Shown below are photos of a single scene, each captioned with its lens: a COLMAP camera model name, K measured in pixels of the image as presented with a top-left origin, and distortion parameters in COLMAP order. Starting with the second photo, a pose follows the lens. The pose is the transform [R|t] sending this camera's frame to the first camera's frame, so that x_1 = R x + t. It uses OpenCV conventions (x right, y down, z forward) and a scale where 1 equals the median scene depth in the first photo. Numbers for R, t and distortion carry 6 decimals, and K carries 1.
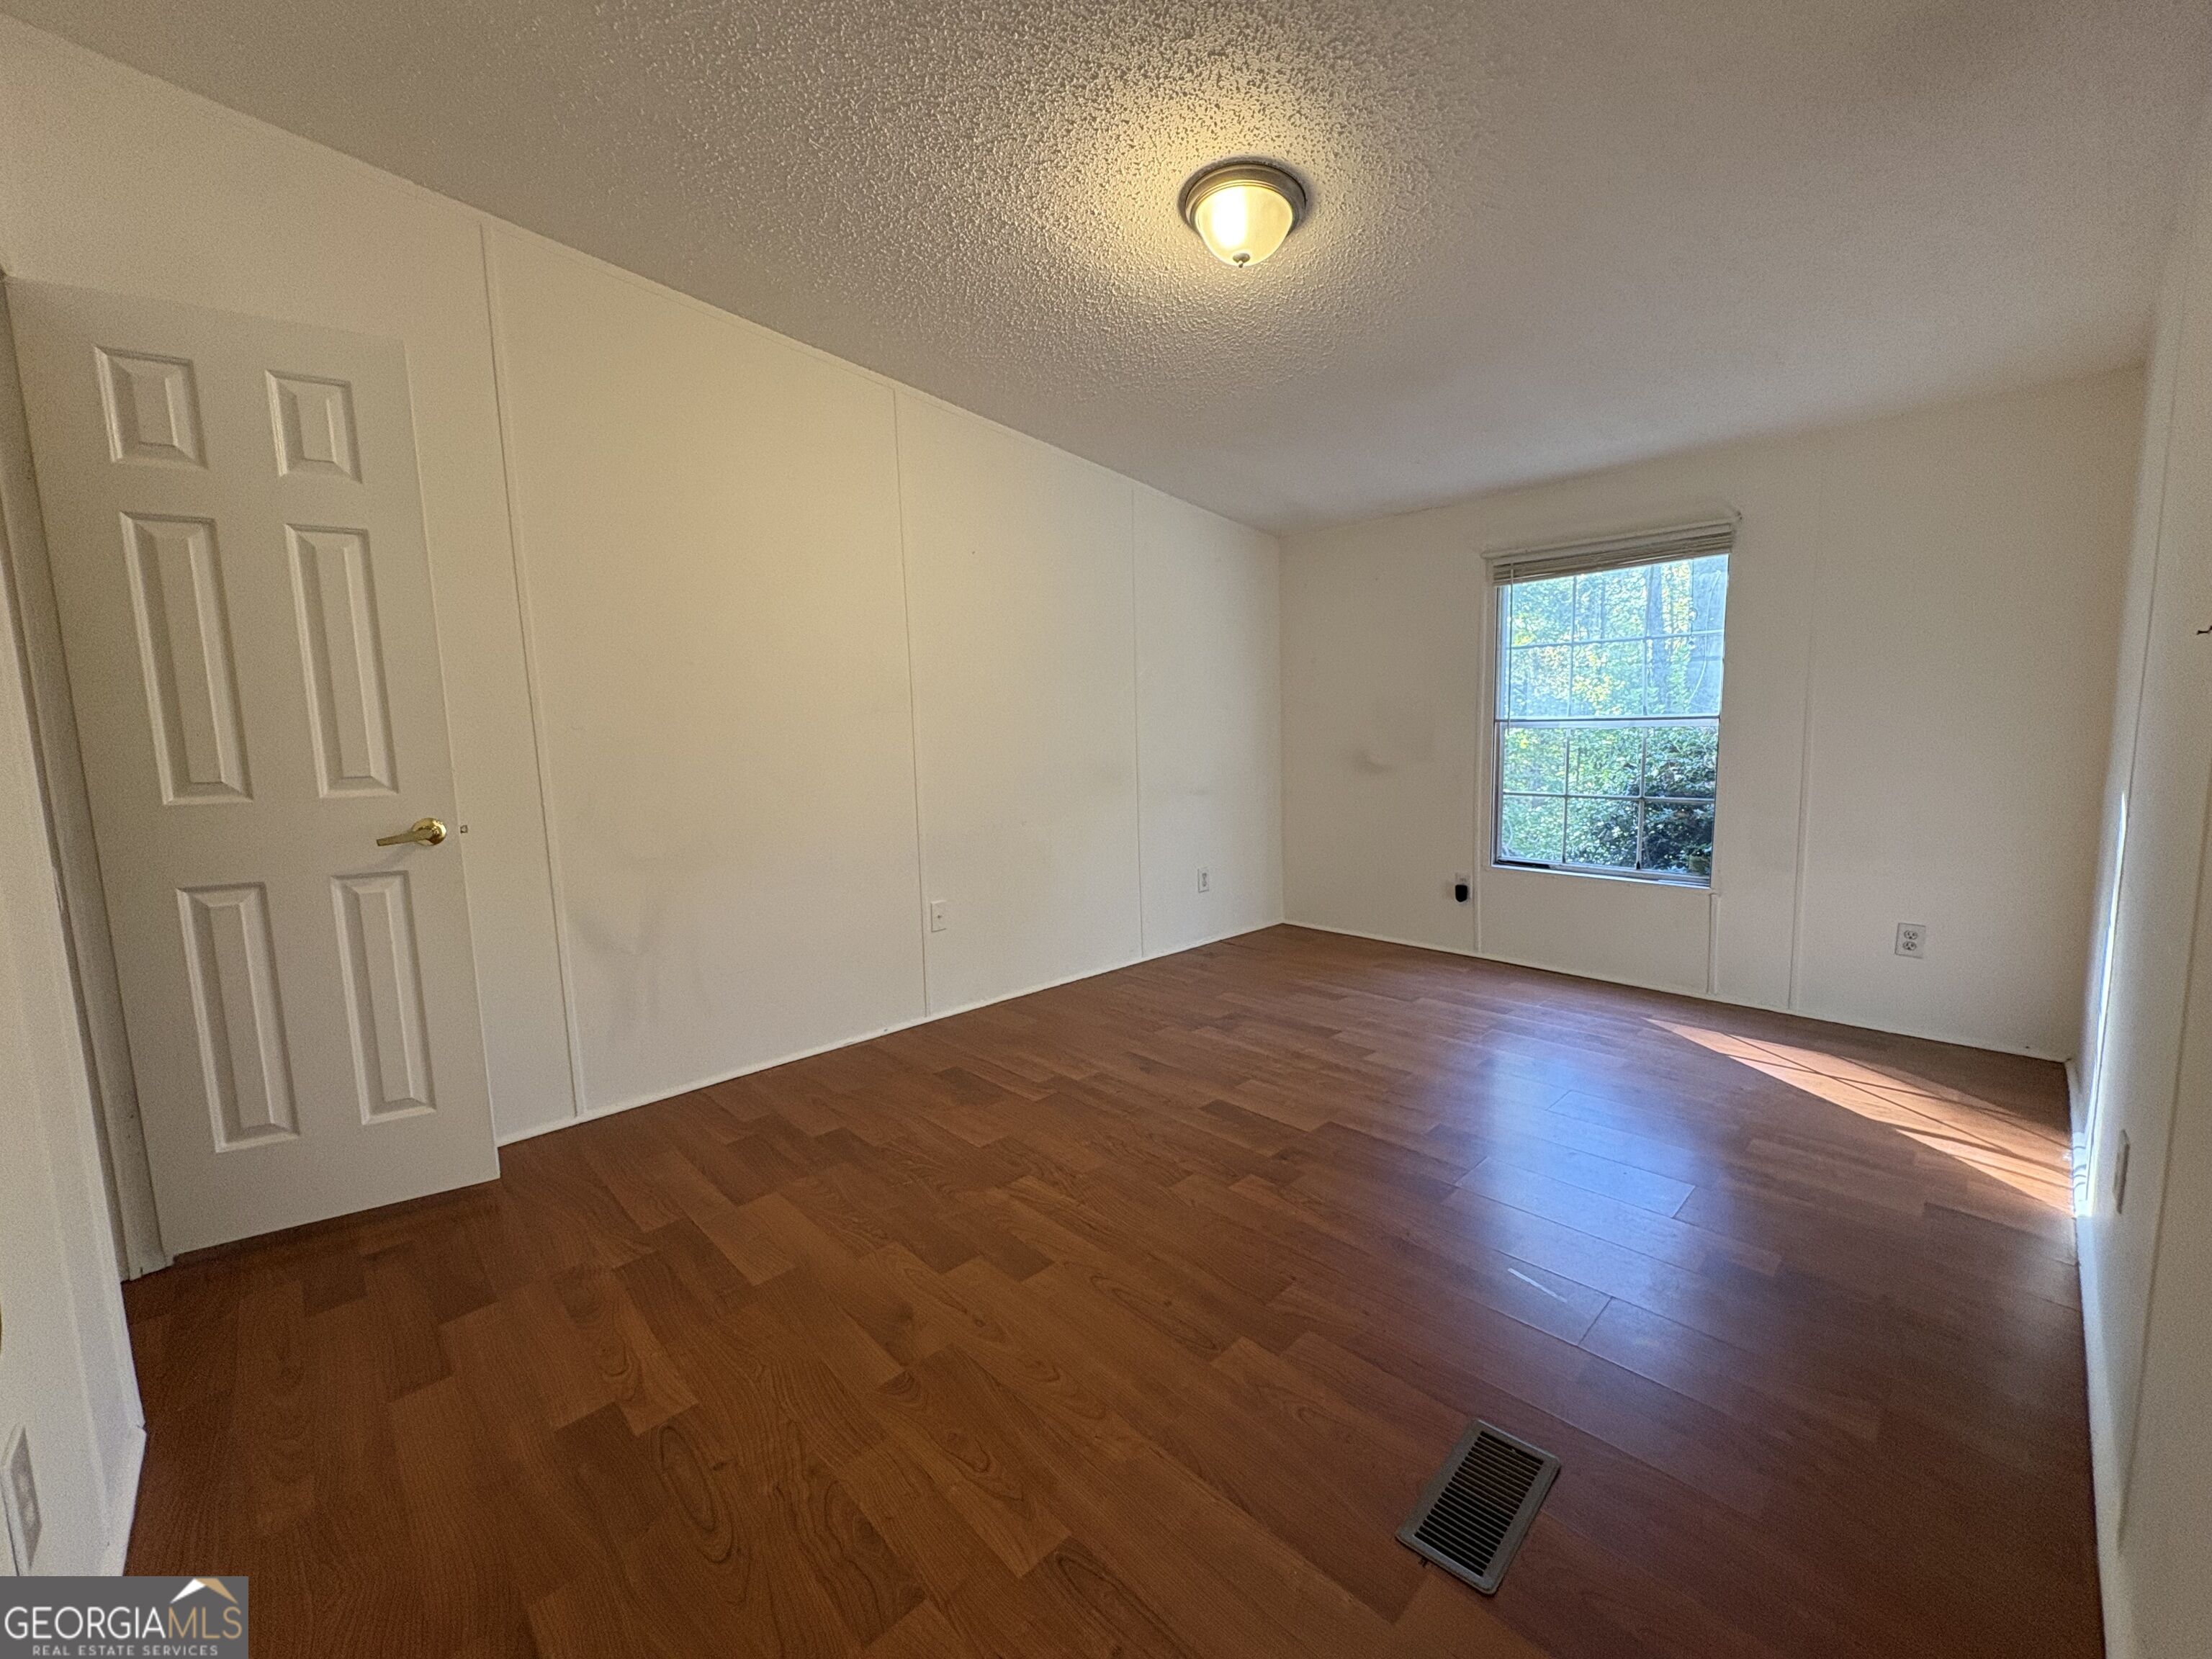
lens RADIAL K [[880.1, 0, 1108.7], [0, 880.1, 828.2], [0, 0, 1]] dist [-0.000022, -0.000312]
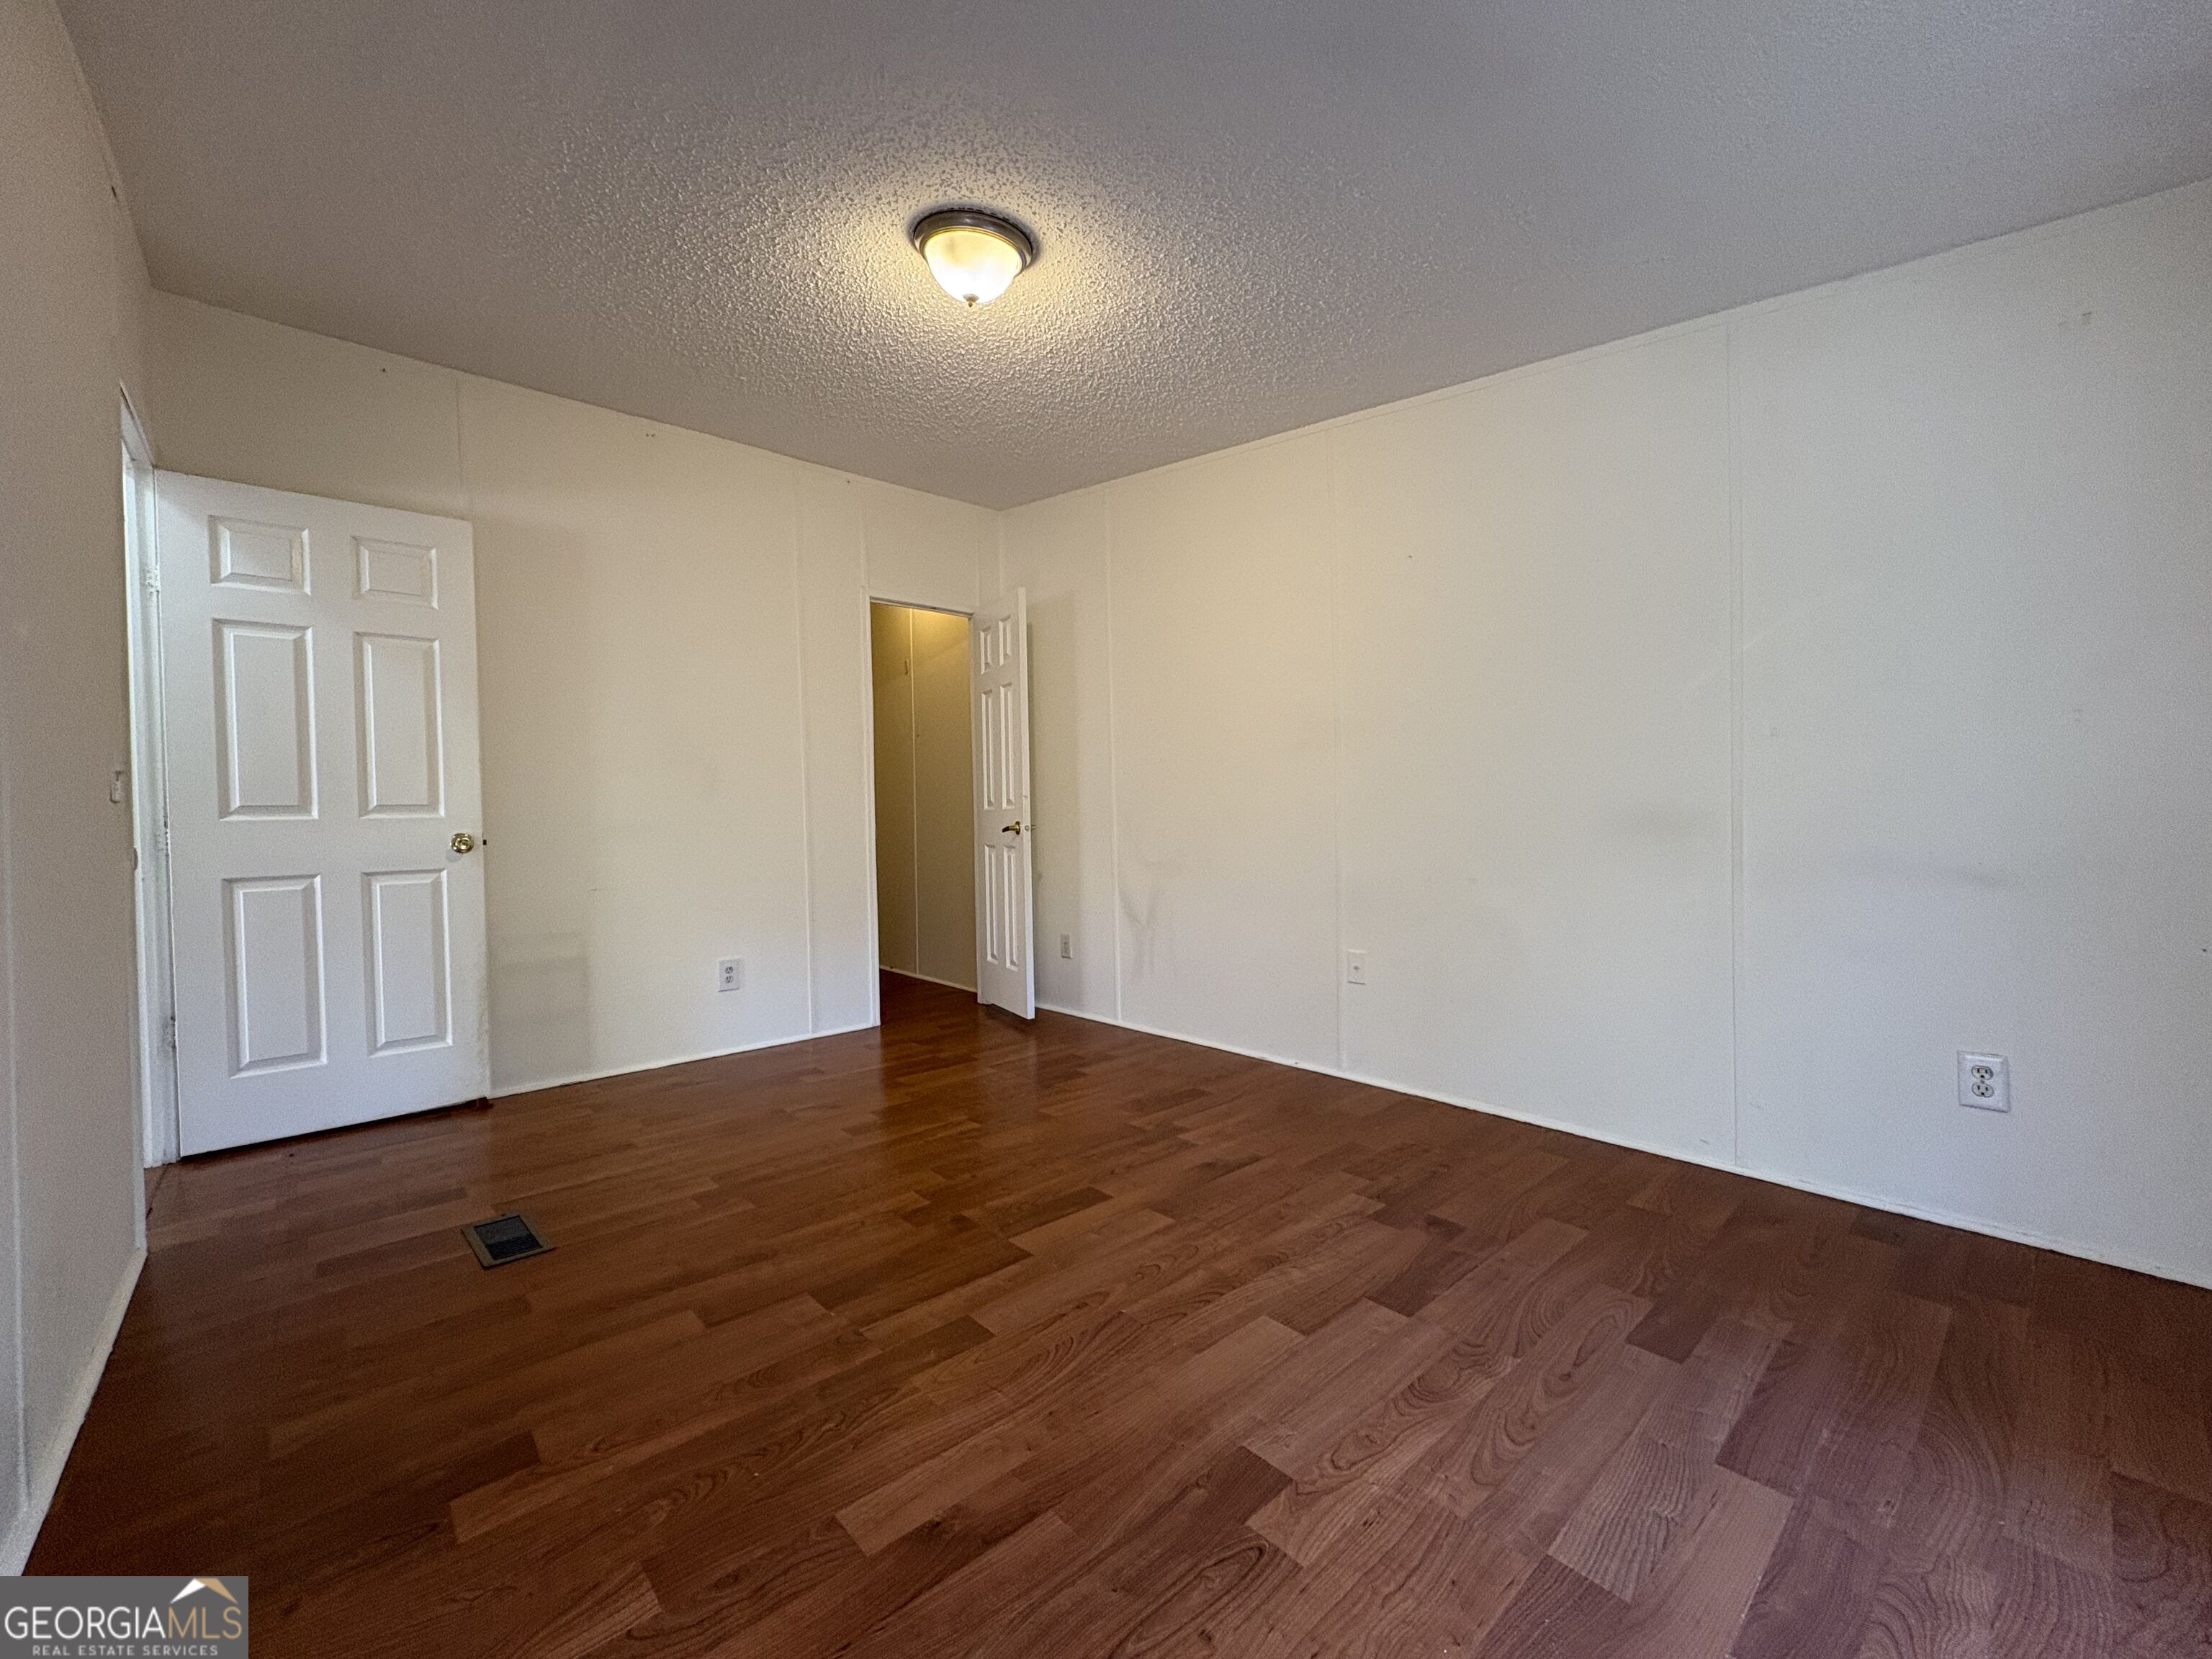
lens RADIAL K [[880.1, 0, 1107.6], [0, 880.1, 835.2], [0, 0, 1]] dist [-0.000022, -0.000312]
pose [[-0.028156, 0.041926, -0.998724, 0.830783], [-0.098342, 0.994157, 0.044506, -0.059230], [0.994754, 0.099470, -0.023868, 0.869540]]
